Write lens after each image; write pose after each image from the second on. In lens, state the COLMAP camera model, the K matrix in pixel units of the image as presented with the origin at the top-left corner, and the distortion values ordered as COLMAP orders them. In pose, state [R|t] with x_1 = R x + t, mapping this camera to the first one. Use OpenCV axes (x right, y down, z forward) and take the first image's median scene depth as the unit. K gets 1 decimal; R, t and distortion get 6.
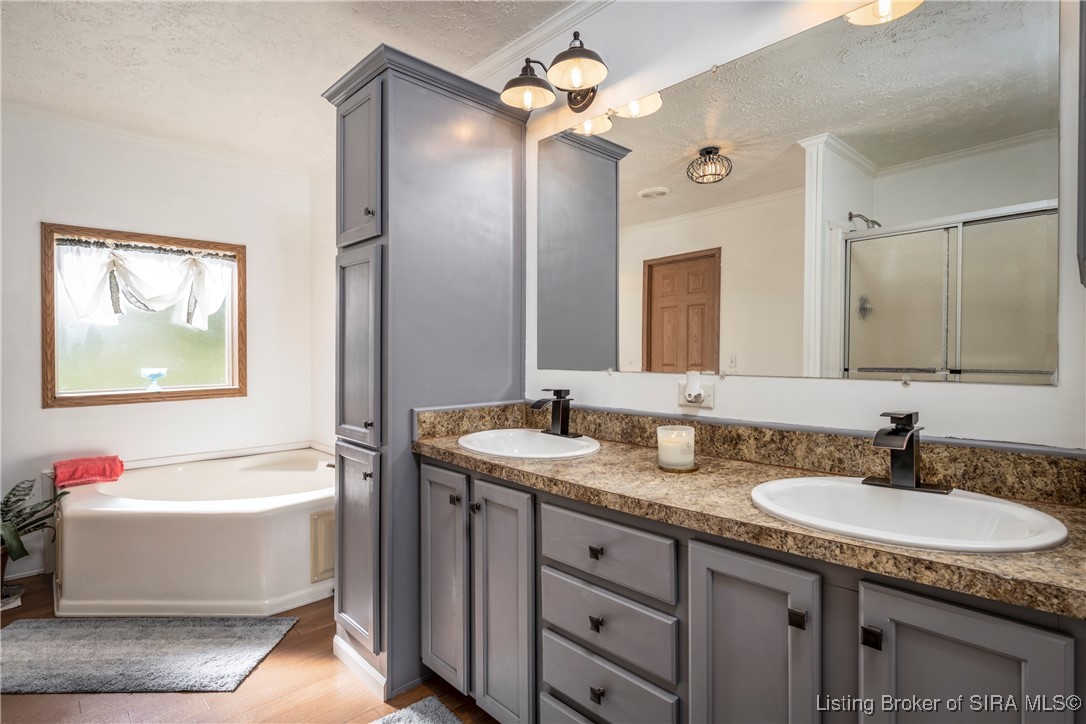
lens RADIAL K [[551.6, 0, 554.1], [0, 551.6, 357.0], [0, 0, 1]] dist [-0.000332, 0.001671]
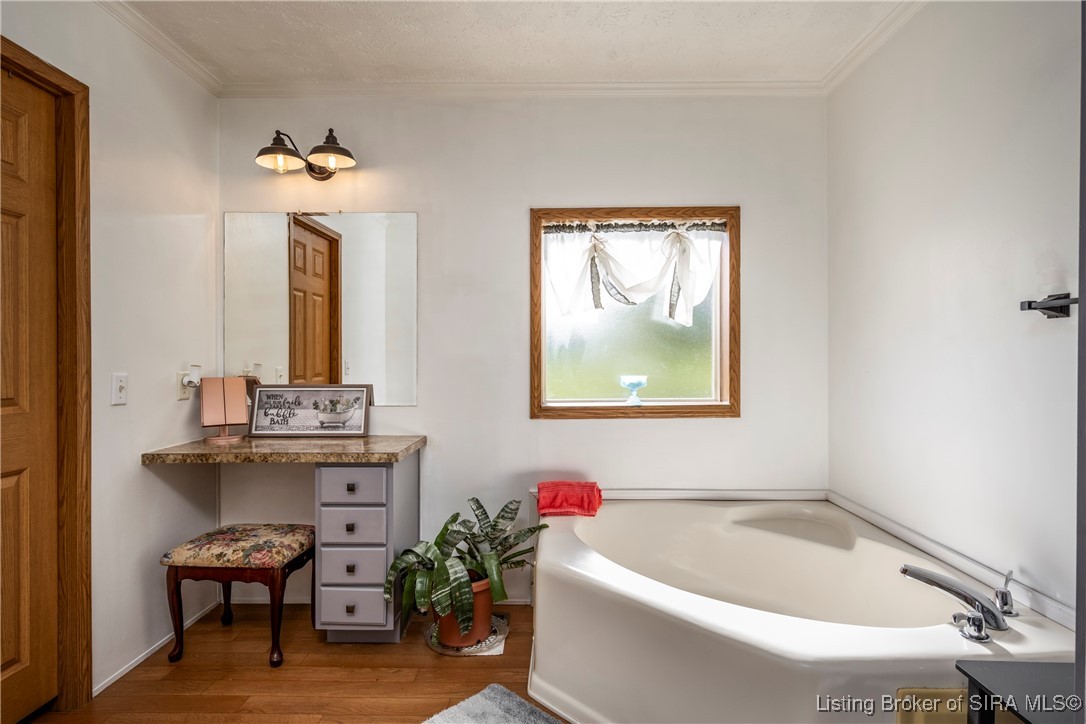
lens RADIAL K [[551.6, 0, 546.2], [0, 551.6, 363.4], [0, 0, 1]] dist [-0.000332, 0.001671]
pose [[0.705610, -0.000583, -0.708600, -0.260210], [-0.007421, 0.999939, -0.008212, 0.010380], [0.708562, 0.011053, 0.705562, 0.362612]]
